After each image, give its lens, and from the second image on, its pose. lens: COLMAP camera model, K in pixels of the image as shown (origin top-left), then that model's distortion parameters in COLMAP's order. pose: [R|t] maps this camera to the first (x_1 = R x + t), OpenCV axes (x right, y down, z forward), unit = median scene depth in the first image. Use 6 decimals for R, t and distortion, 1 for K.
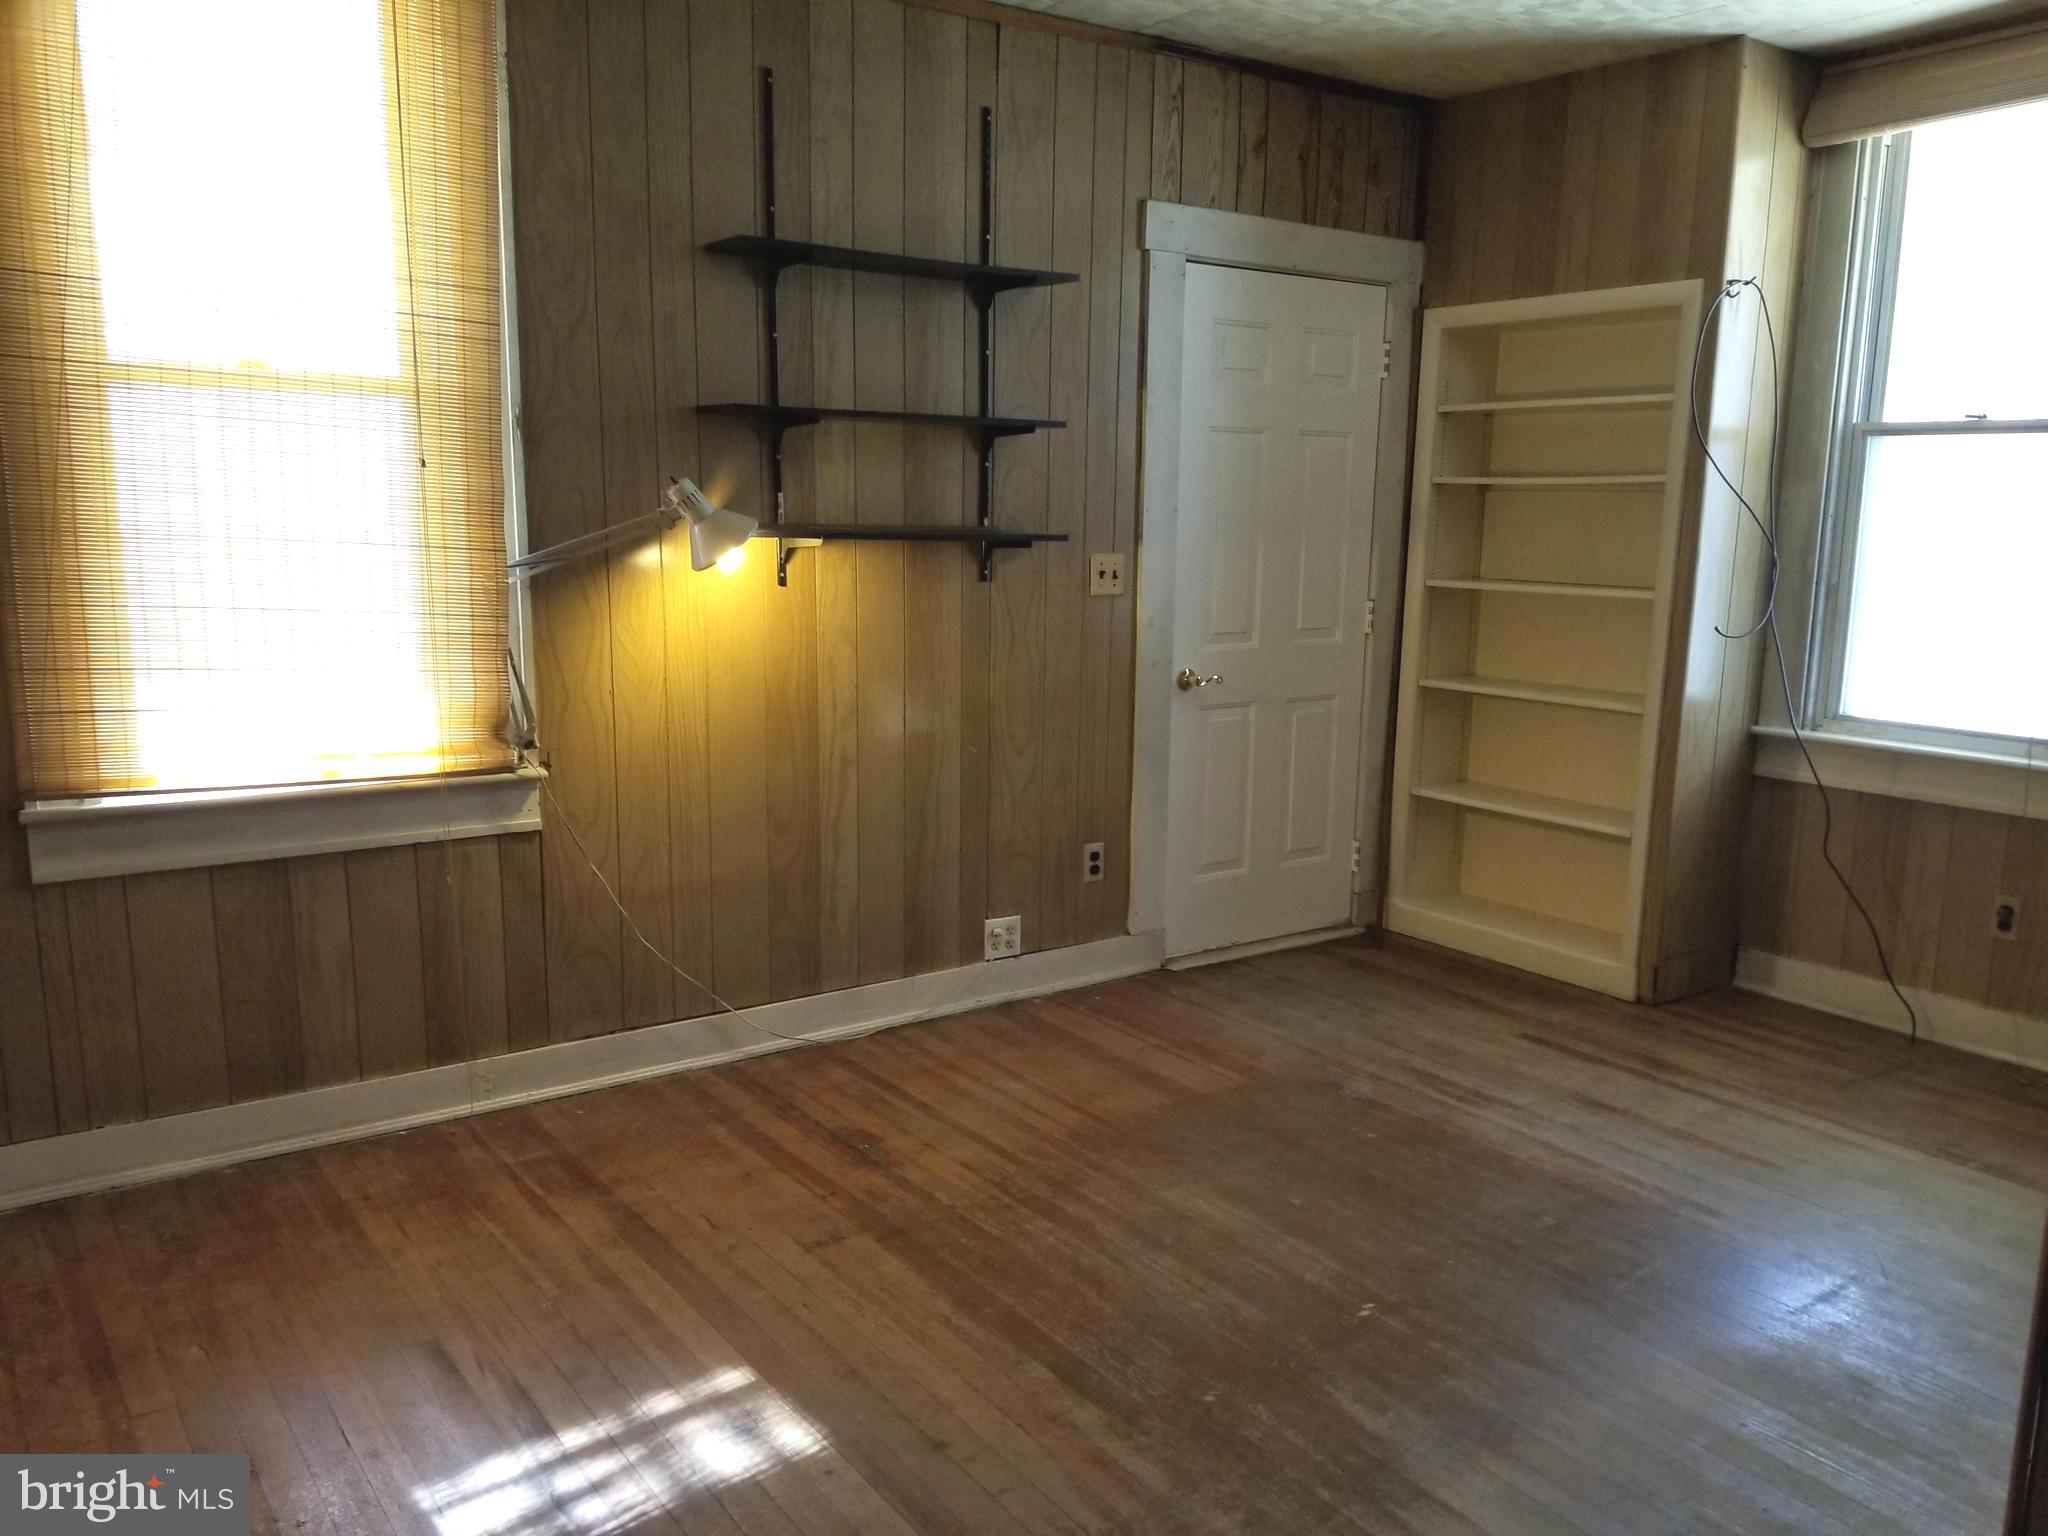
lens RADIAL K [[1620.8, 0, 1073.2], [0, 1620.8, 780.1], [0, 0, 1]] dist [0.090042, -0.145249]
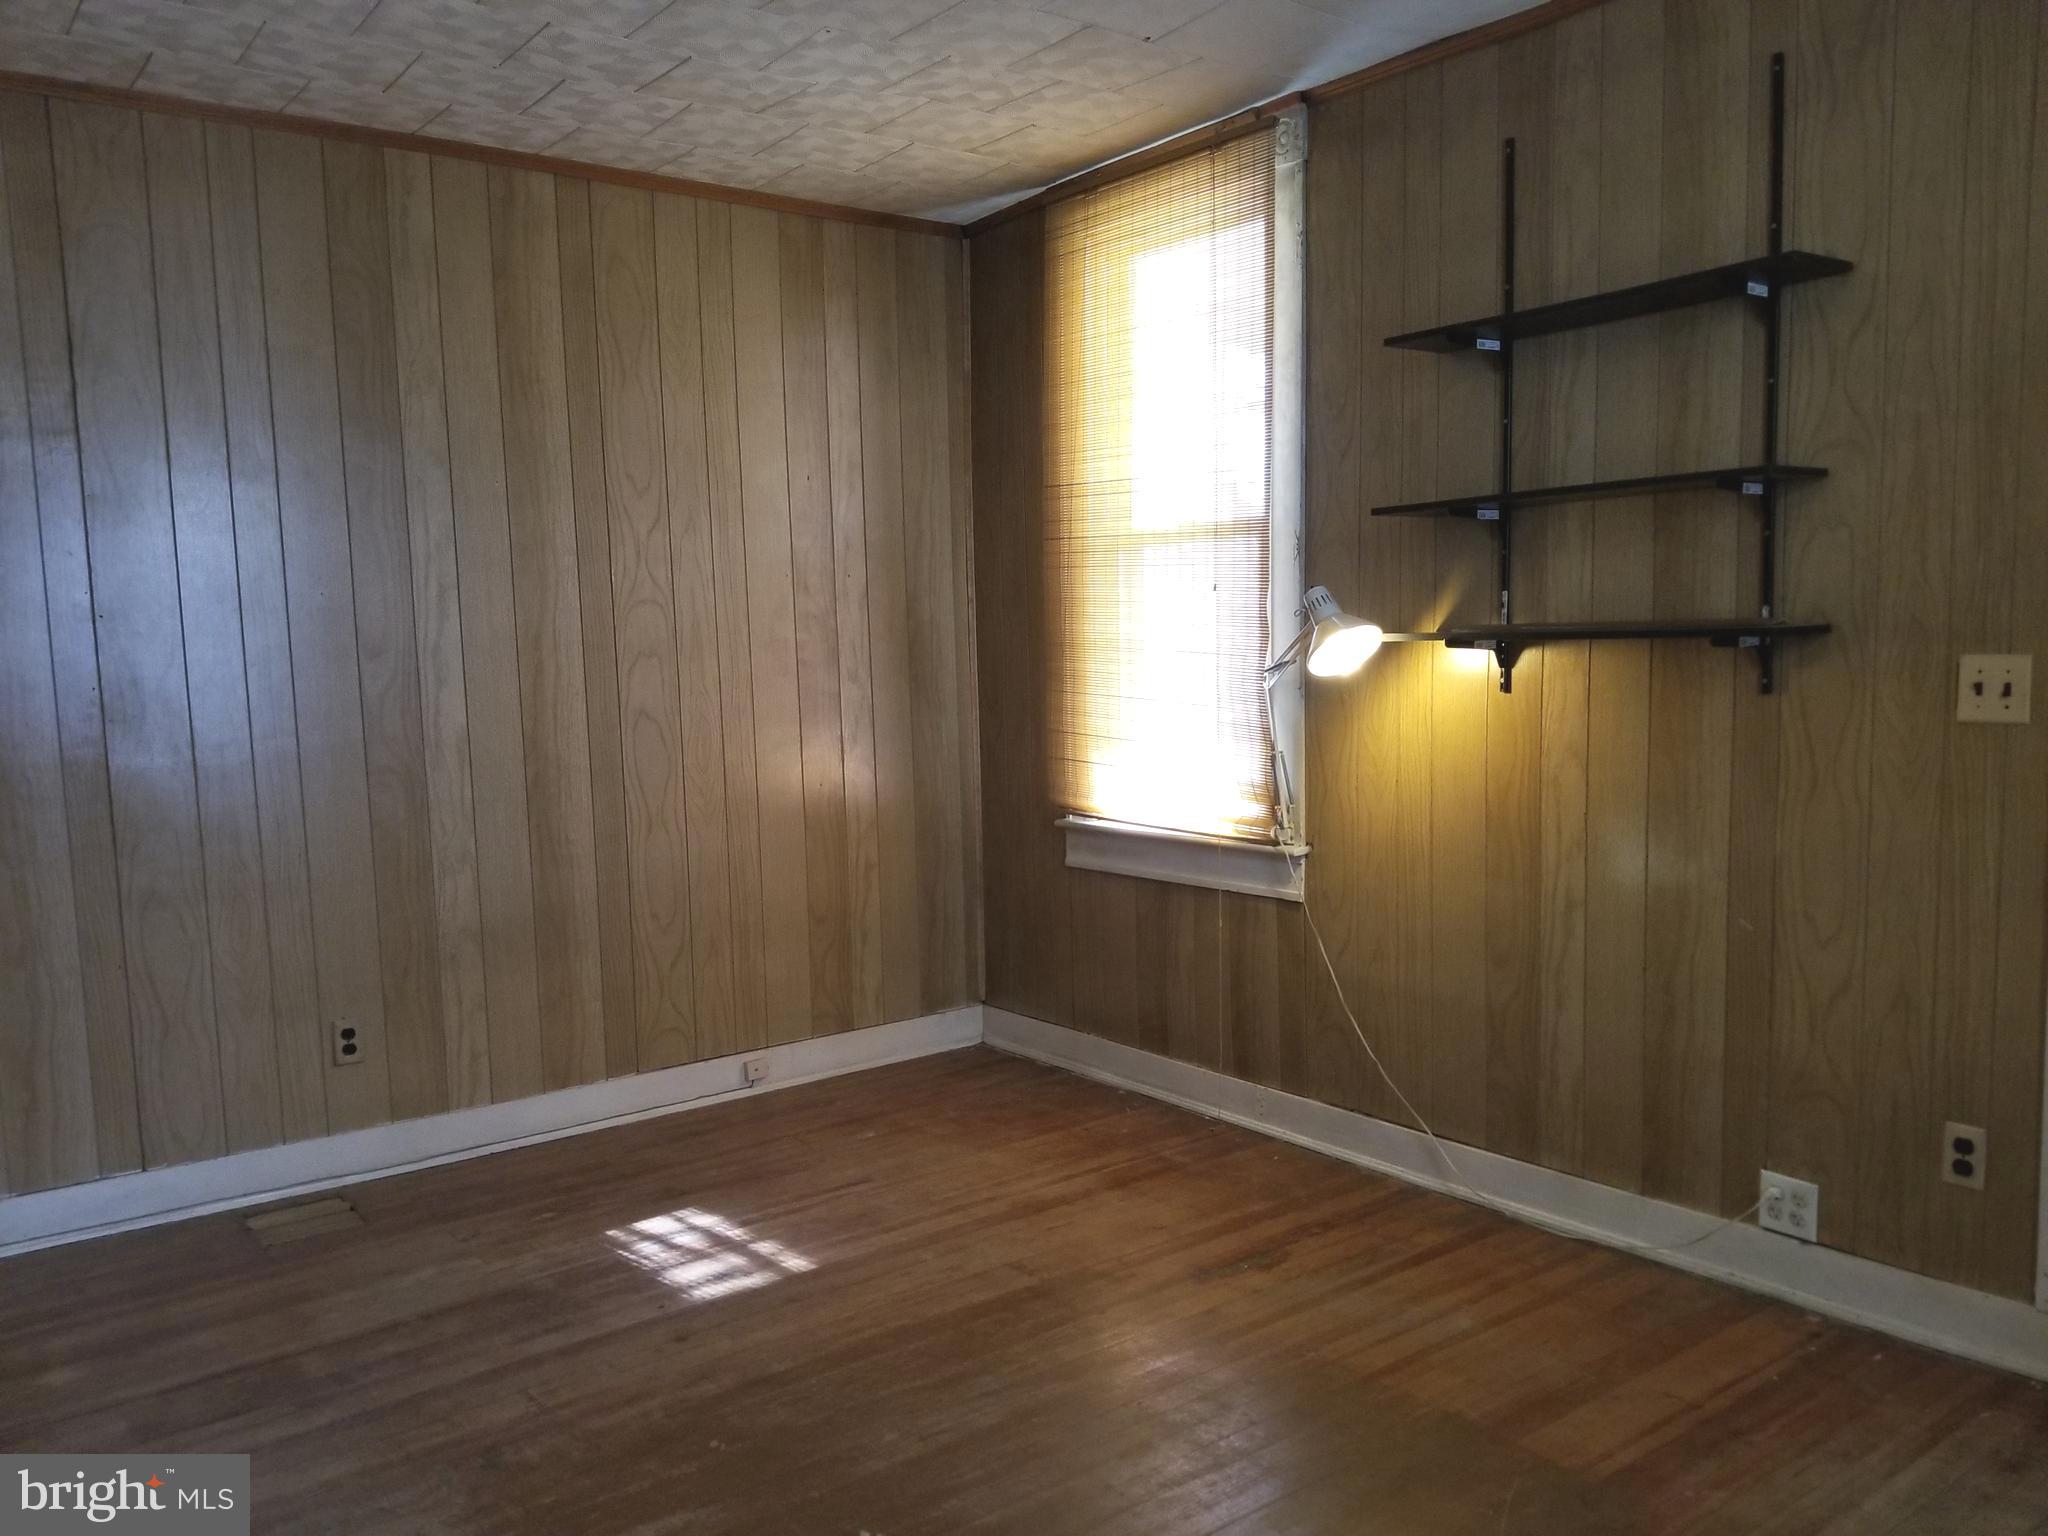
lens RADIAL K [[1620.8, 0, 1073.2], [0, 1620.8, 780.1], [0, 0, 1]] dist [0.090042, -0.145249]
pose [[0.015935, 0.071641, -0.997303, 0.736124], [-0.141002, 0.987623, 0.068693, -0.101011], [0.989881, 0.139527, 0.025839, 0.753975]]
